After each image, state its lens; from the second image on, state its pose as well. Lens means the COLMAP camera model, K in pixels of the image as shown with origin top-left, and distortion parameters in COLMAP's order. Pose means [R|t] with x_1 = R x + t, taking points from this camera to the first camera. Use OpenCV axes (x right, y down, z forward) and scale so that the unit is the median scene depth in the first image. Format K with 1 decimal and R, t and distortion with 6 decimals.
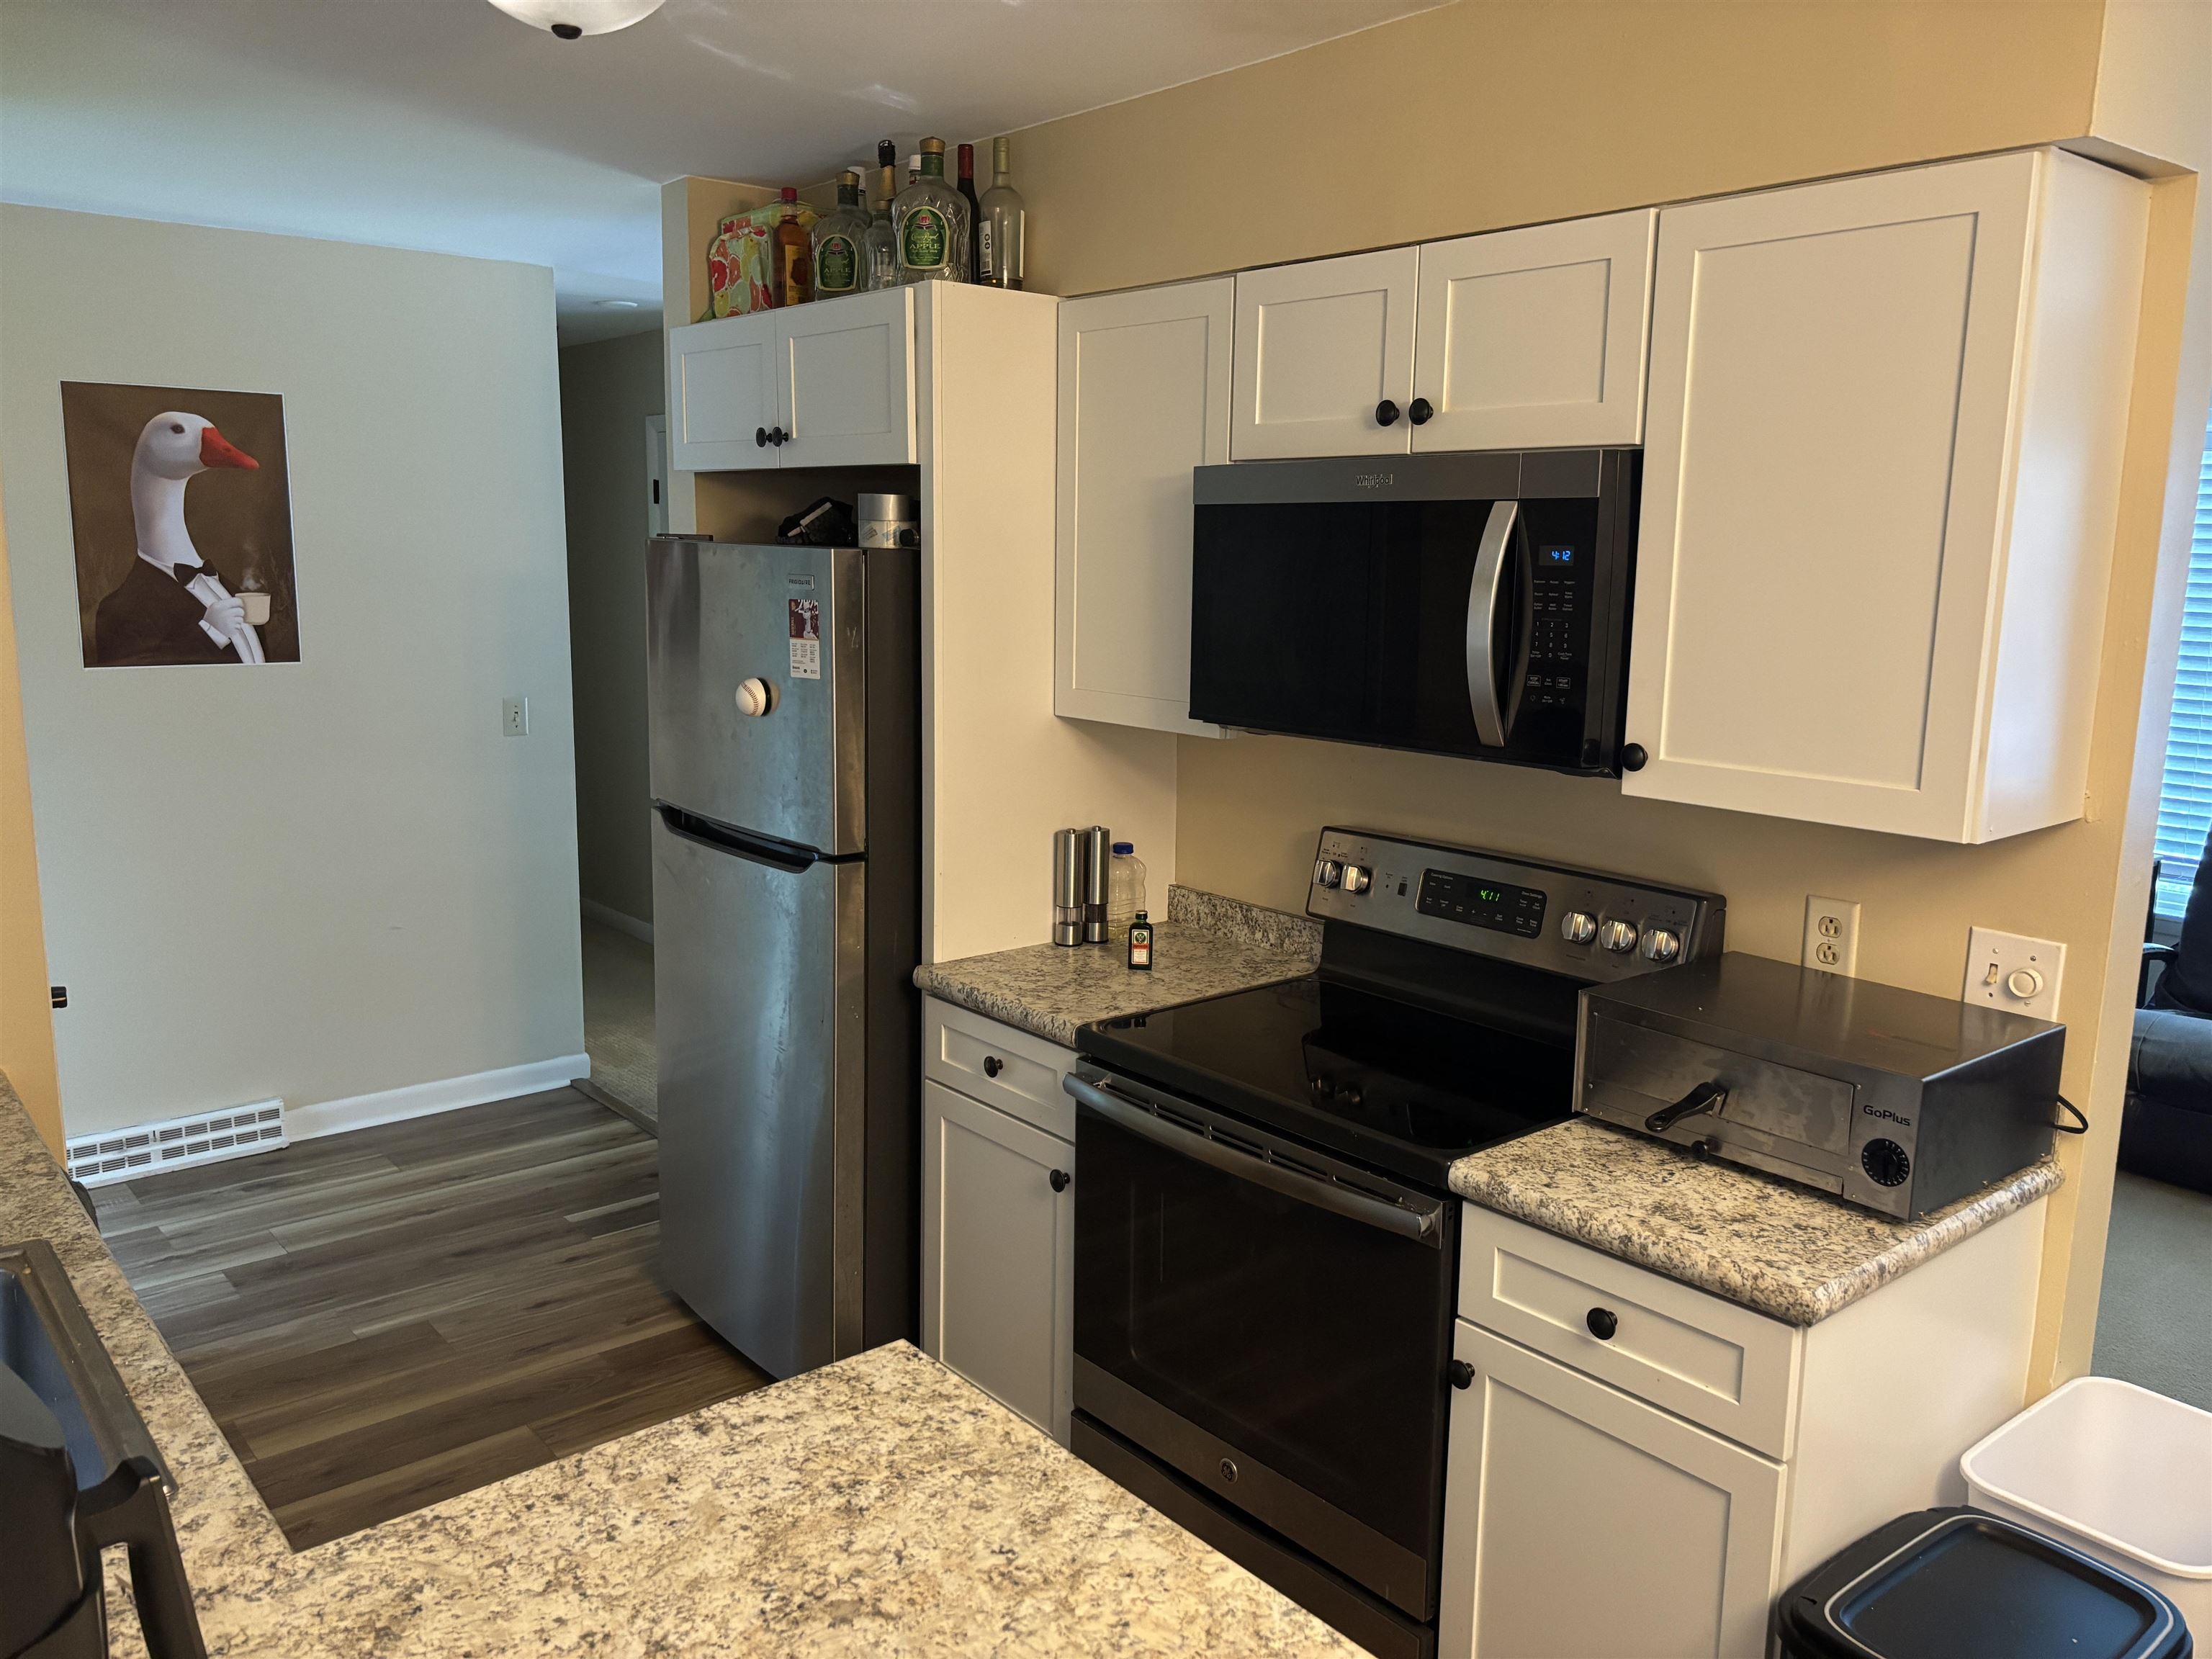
lens RADIAL K [[1692.5, 0, 1104.9], [0, 1692.5, 805.5], [0, 0, 1]] dist [0.018293, -0.002495]
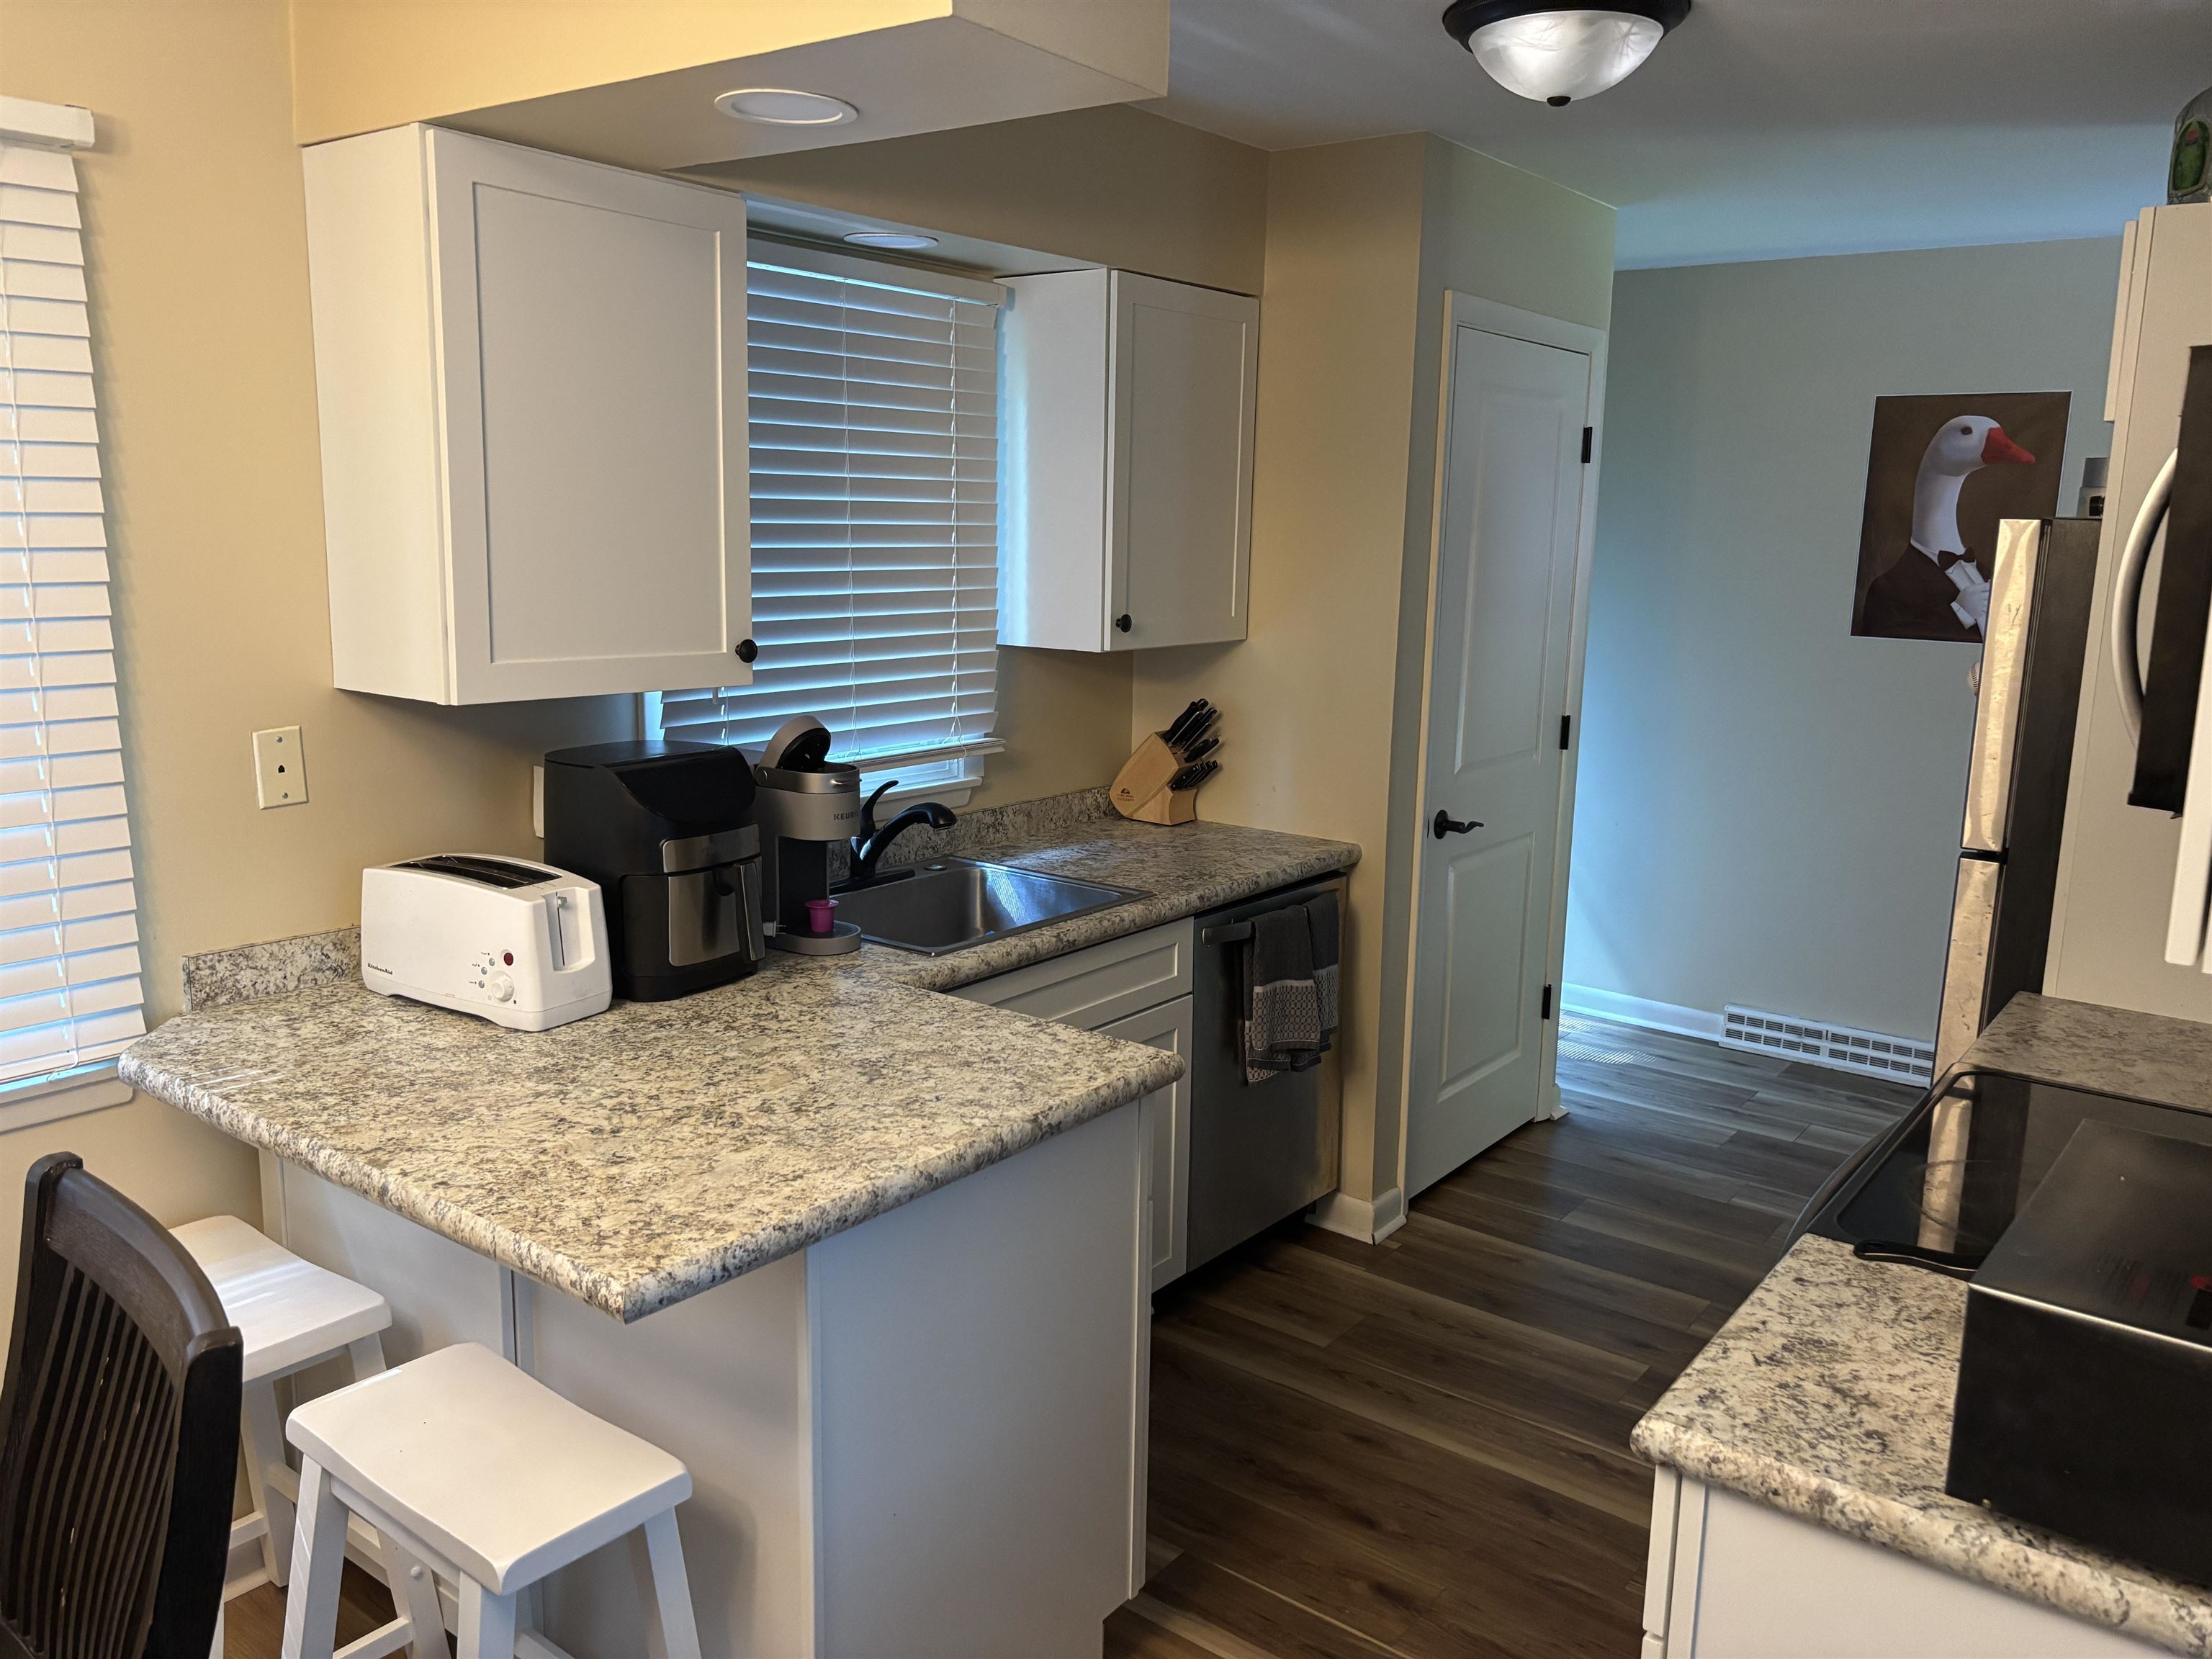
lens RADIAL K [[1692.5, 0, 1104.9], [0, 1692.5, 805.5], [0, 0, 1]] dist [0.018293, -0.002495]
pose [[0.216915, 0.162158, -0.962628, 0.458449], [-0.177663, 0.976196, 0.124410, -0.019005], [0.959887, 0.144037, 0.240561, 0.224182]]
